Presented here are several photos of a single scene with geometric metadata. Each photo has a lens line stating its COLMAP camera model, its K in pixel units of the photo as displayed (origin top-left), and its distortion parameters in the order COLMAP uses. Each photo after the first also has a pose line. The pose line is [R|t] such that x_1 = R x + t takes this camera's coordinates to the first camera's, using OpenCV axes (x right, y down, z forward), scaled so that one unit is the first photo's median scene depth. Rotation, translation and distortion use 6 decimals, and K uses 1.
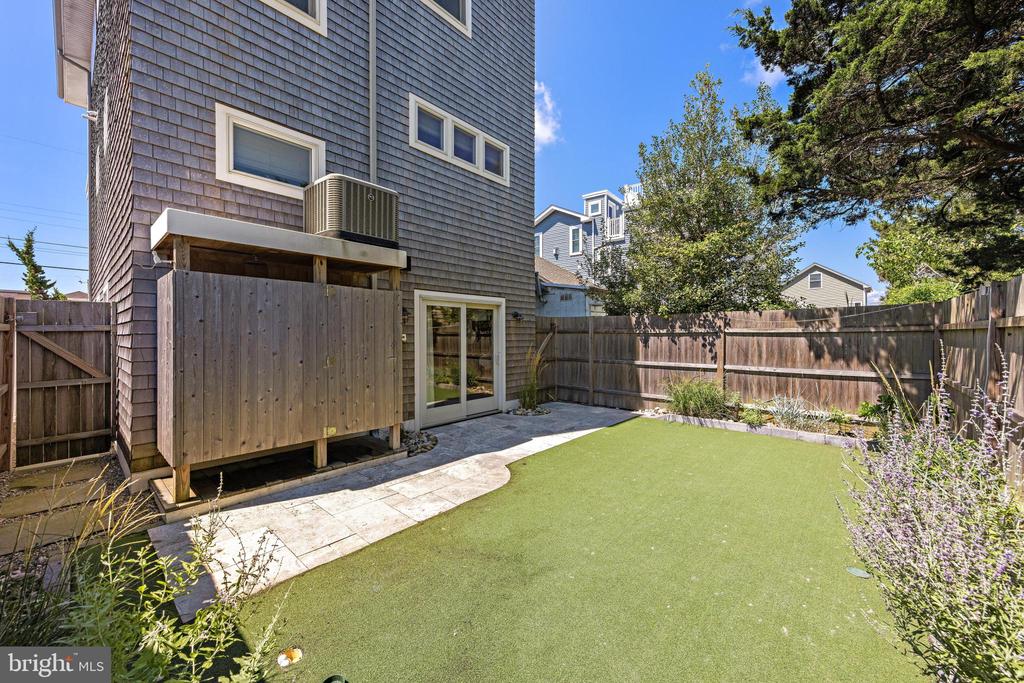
lens RADIAL K [[393.7, 0, 510.2], [0, 393.7, 335.6], [0, 0, 1]] dist [0.000068, 0.000110]
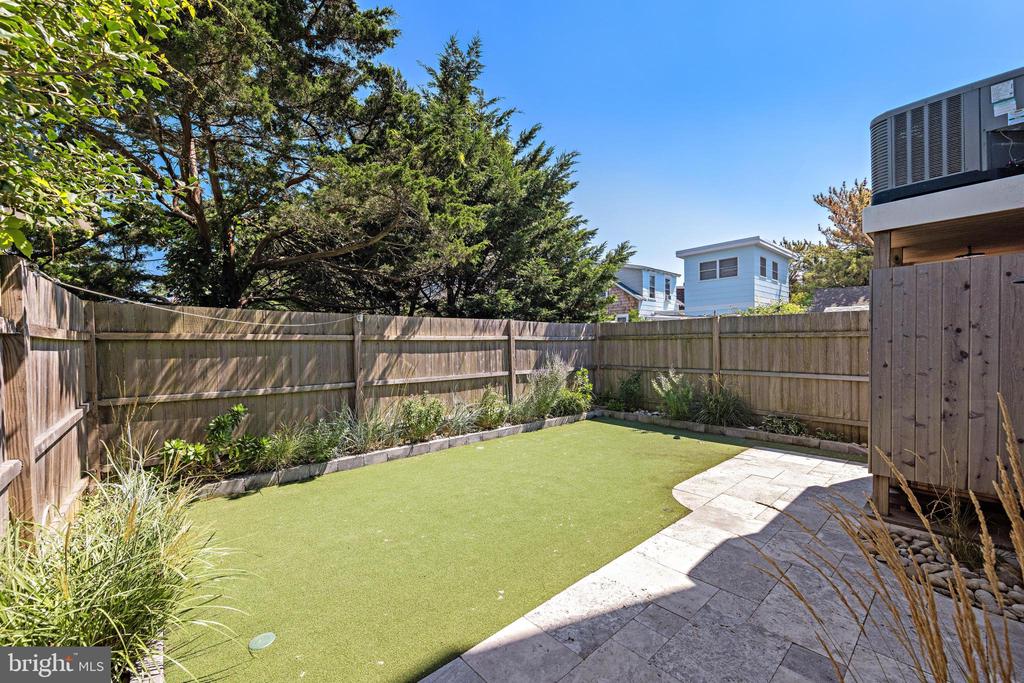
lens RADIAL K [[408.3, 0, 513.6], [0, 408.3, 331.3], [0, 0, 1]] dist [0.002003, 0.000327]
pose [[-0.994568, 0.011660, 0.103430, 0.220816], [0.008120, 0.999369, -0.034578, 0.008588], [-0.103768, -0.033551, -0.994035, 1.667098]]
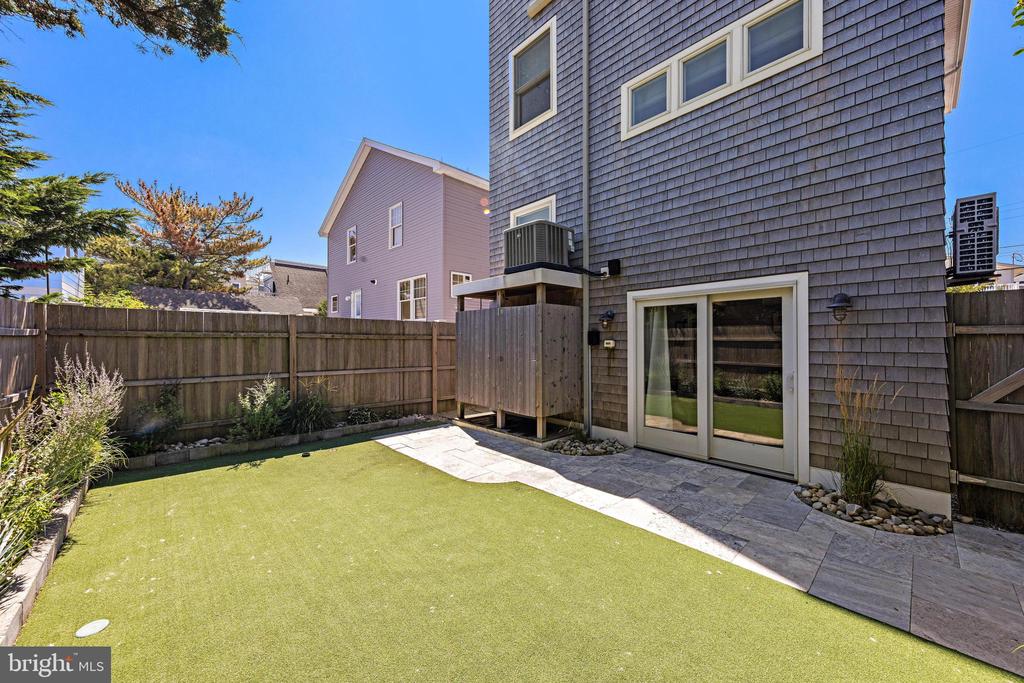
lens RADIAL K [[377.8, 0, 512.5], [0, 377.8, 338.5], [0, 0, 1]] dist [0.016701, 0.000023]
pose [[-0.093708, -0.007536, -0.995571, 0.803210], [-0.000650, 0.999972, -0.007508, -0.001092], [0.995600, -0.000056, -0.093710, 0.978059]]
